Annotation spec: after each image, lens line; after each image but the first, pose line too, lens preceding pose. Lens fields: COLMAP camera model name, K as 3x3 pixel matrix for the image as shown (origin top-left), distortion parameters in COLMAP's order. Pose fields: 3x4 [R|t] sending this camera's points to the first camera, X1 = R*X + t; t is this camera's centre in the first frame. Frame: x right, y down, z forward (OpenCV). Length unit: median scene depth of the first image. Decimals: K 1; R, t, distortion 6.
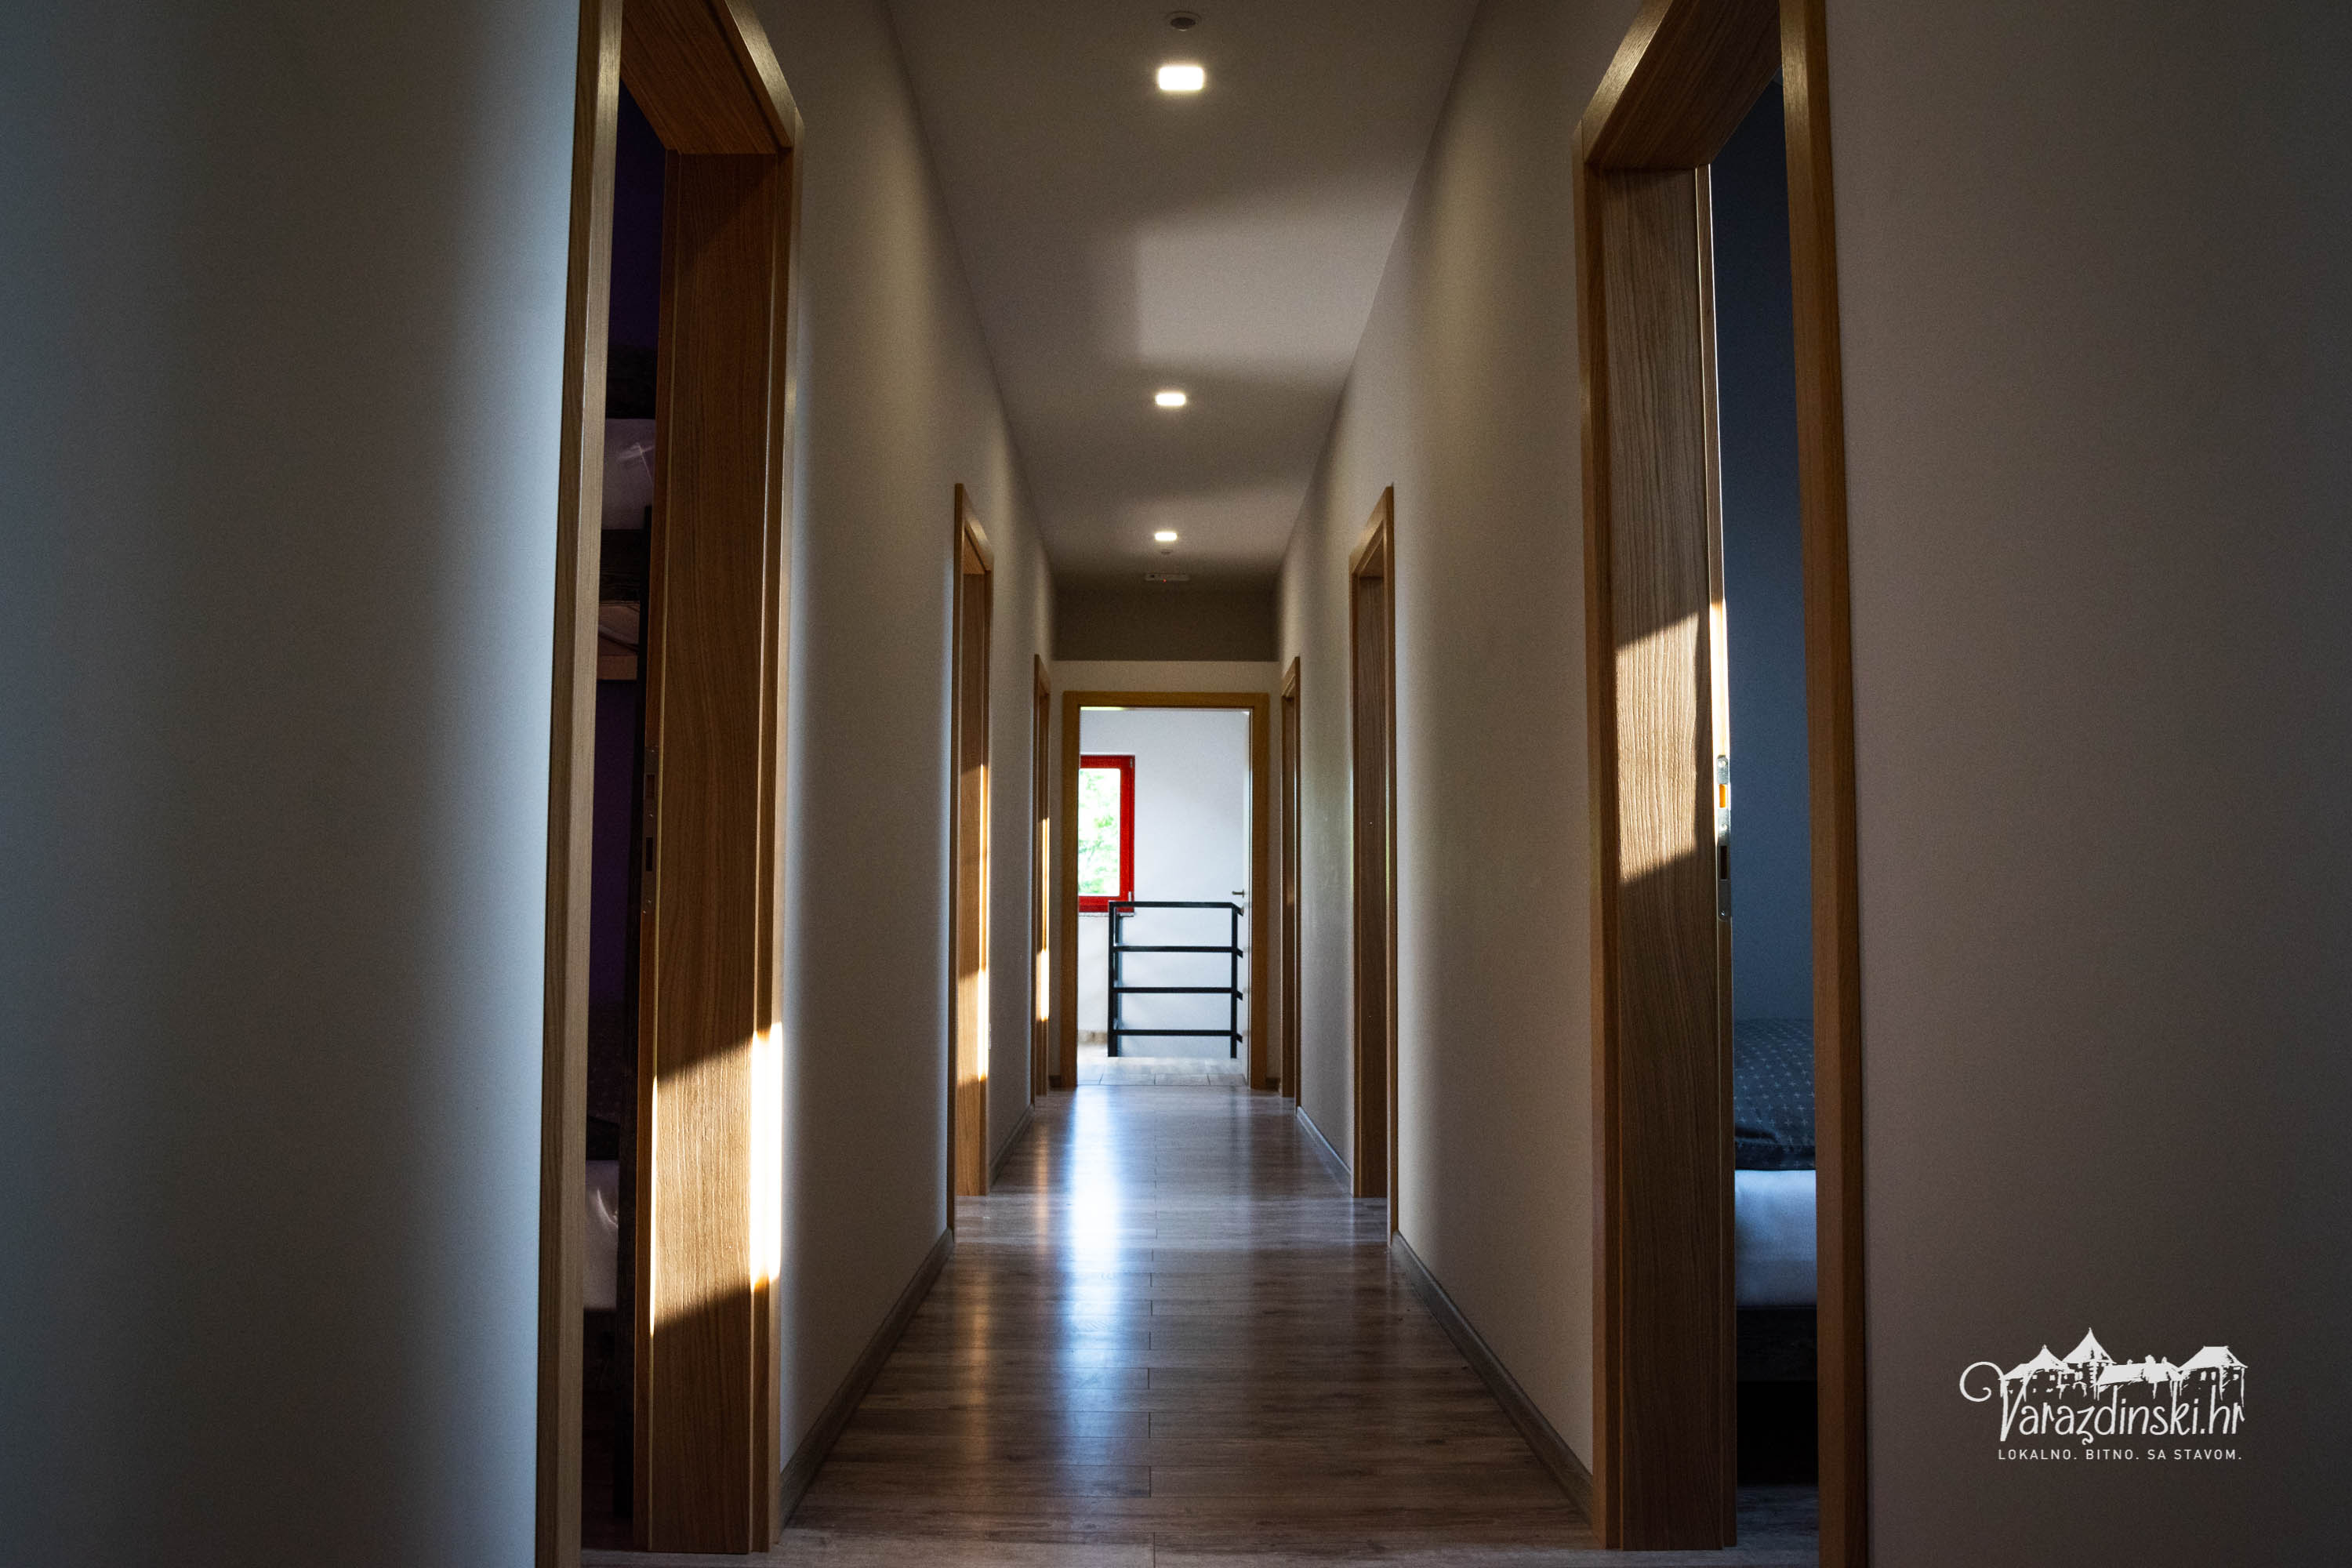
lens RADIAL K [[1810.7, 0, 1176.0], [0, 1810.7, 784.0], [0, 0, 1]] dist [-0.118065, 0.142436]
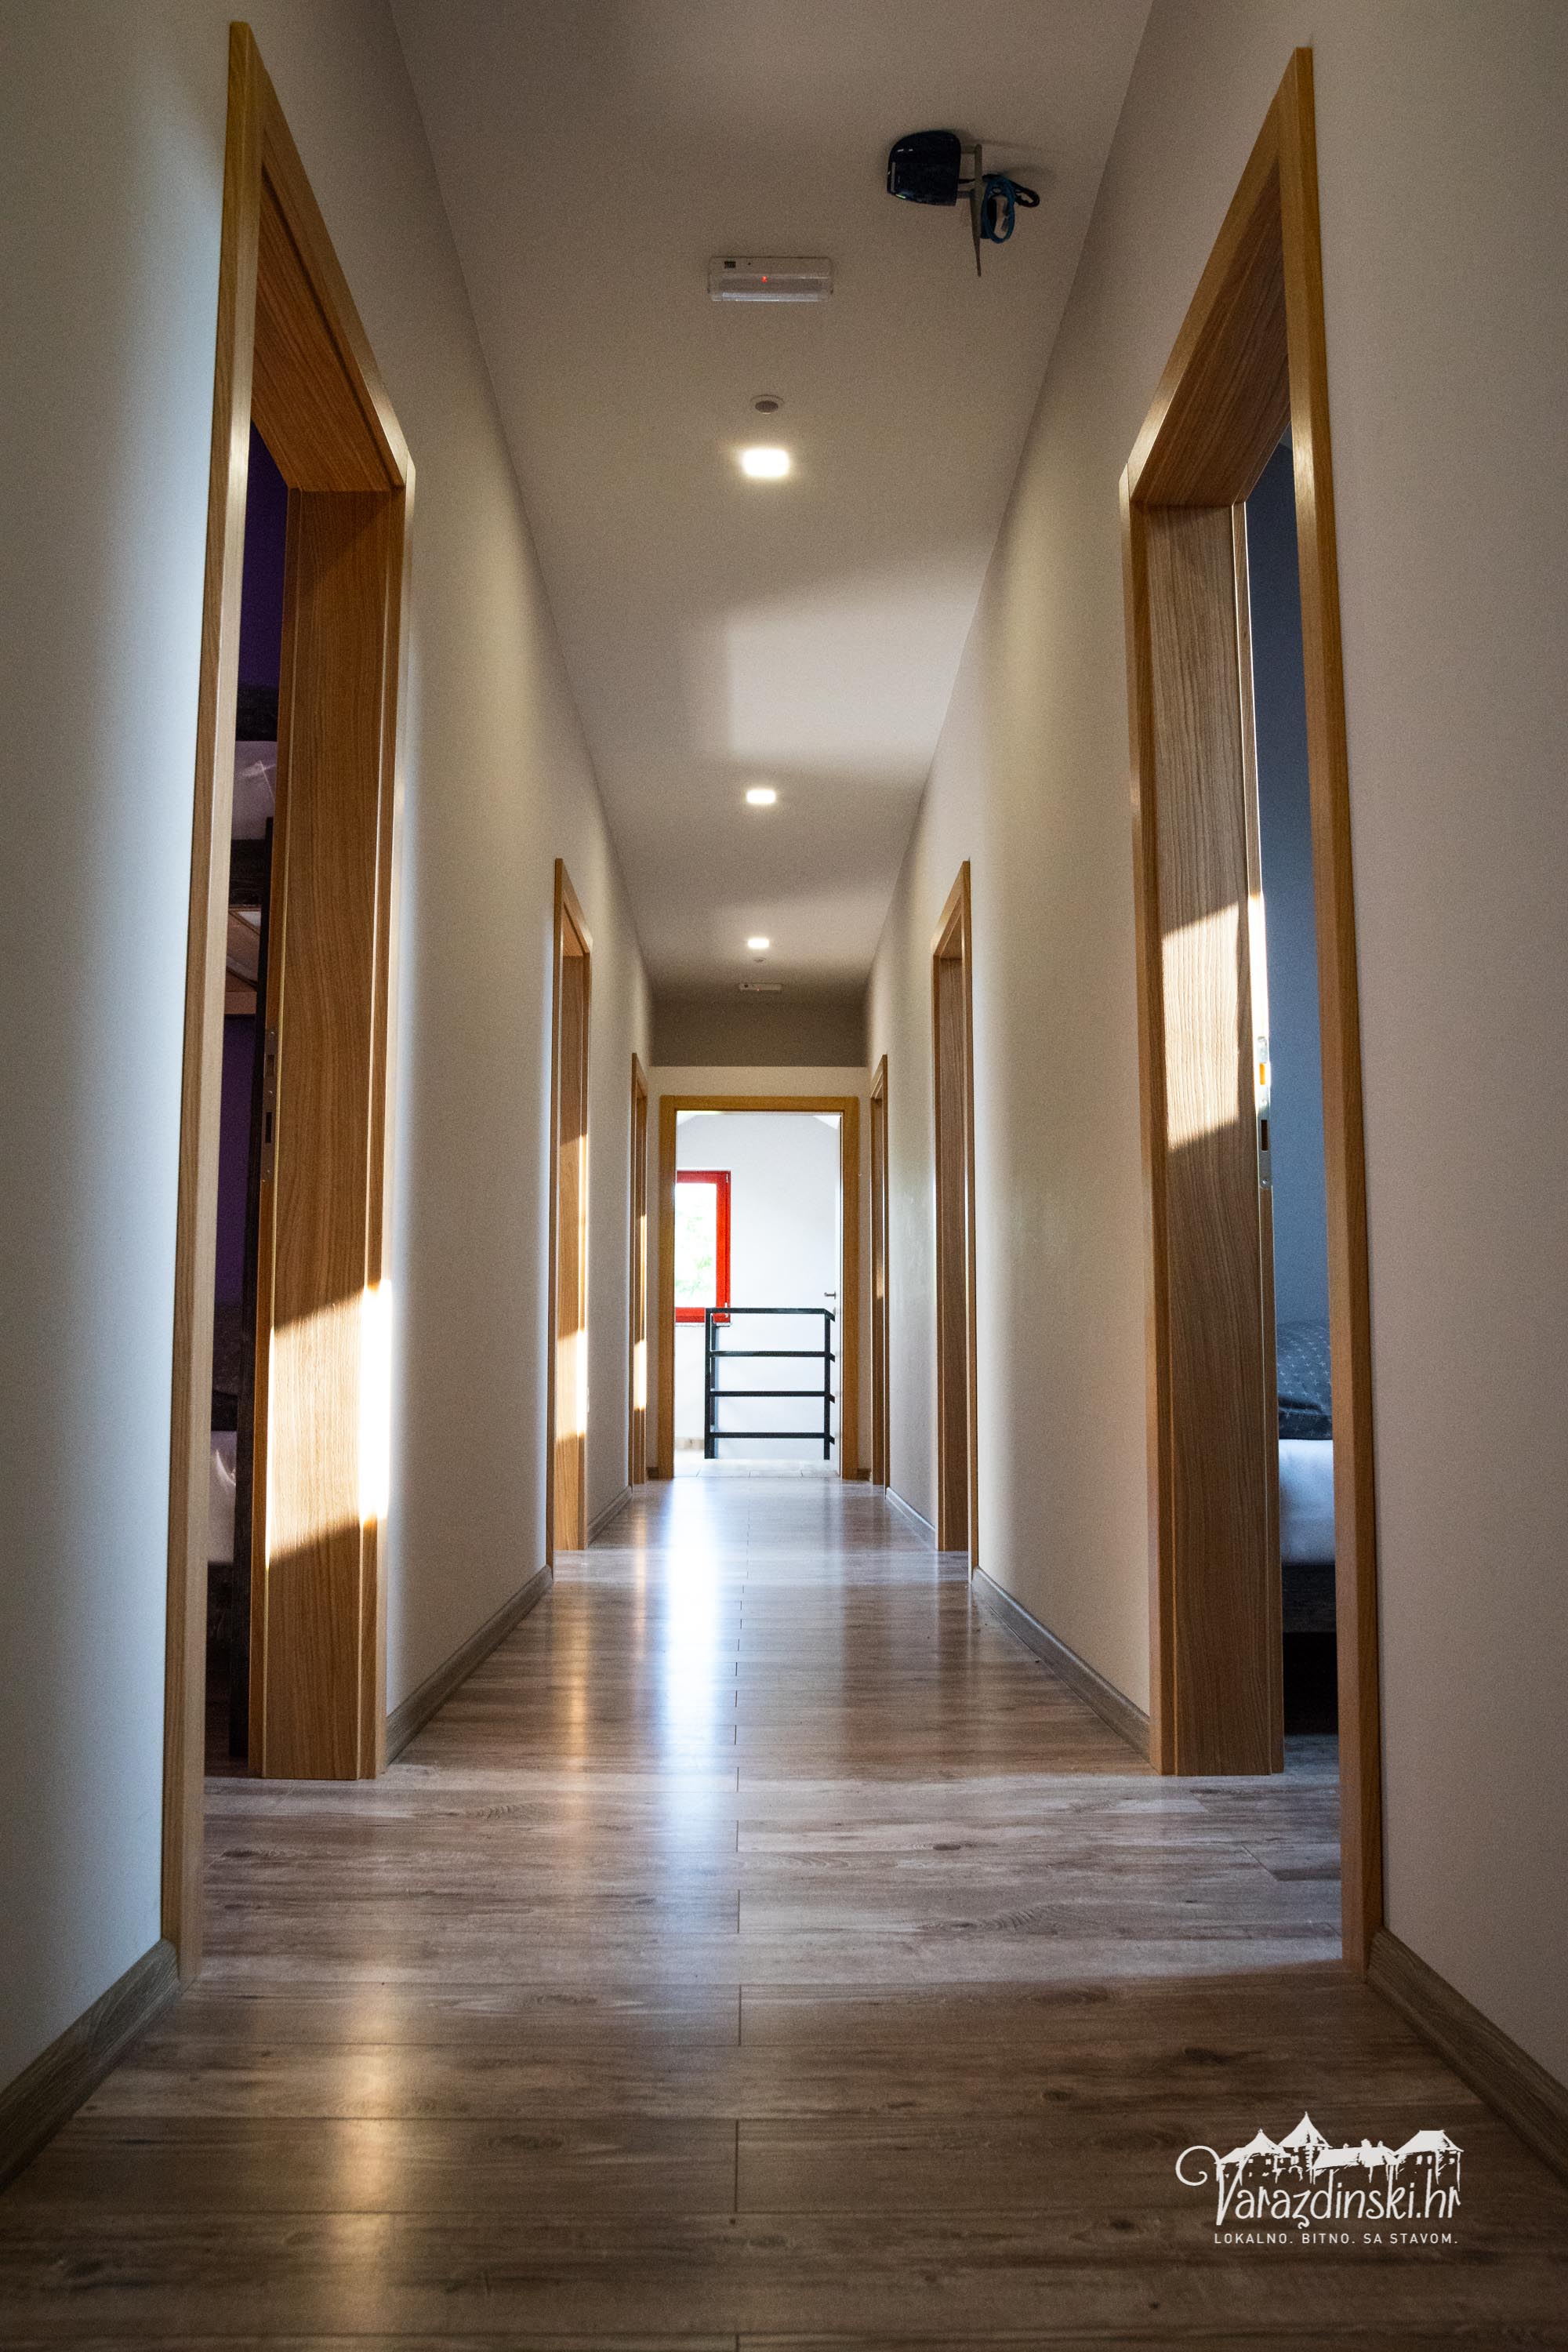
lens RADIAL K [[1810.7, 0, 789.7], [0, 1810.7, 1250.9], [0, 0, 1]] dist [-0.118065, 0.142436]
pose [[0.999983, -0.002658, 0.005284, 0.008793], [0.002780, 0.999728, -0.023154, 0.088022], [-0.005221, 0.023168, 0.999718, -0.049885]]
